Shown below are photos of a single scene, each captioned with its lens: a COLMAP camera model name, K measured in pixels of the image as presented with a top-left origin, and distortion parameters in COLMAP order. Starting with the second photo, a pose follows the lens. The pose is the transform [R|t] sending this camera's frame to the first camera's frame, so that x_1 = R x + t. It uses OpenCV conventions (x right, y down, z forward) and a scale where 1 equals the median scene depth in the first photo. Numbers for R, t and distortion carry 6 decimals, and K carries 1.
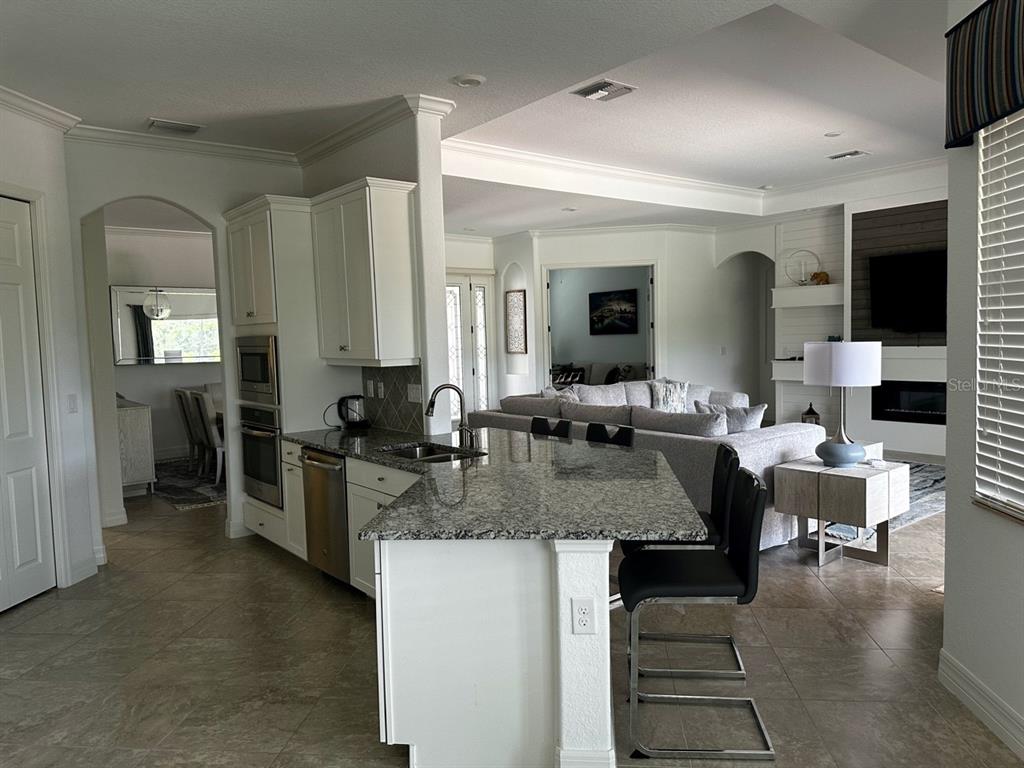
lens RADIAL K [[718.7, 0, 514.7], [0, 718.7, 384.0], [0, 0, 1]] dist [0.043863, -0.035189]
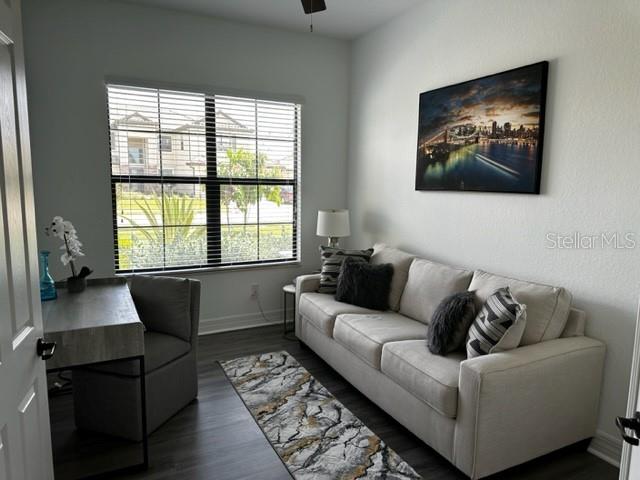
lens RADIAL K [[449.2, 0, 320.6], [0, 449.2, 239.9], [0, 0, 1]] dist [0.043863, -0.035189]
pose [[0.976619, 0.068195, -0.203874, 0.109349], [-0.054731, 0.995976, 0.070973, -0.055659], [0.207893, -0.058155, 0.976421, 0.735957]]
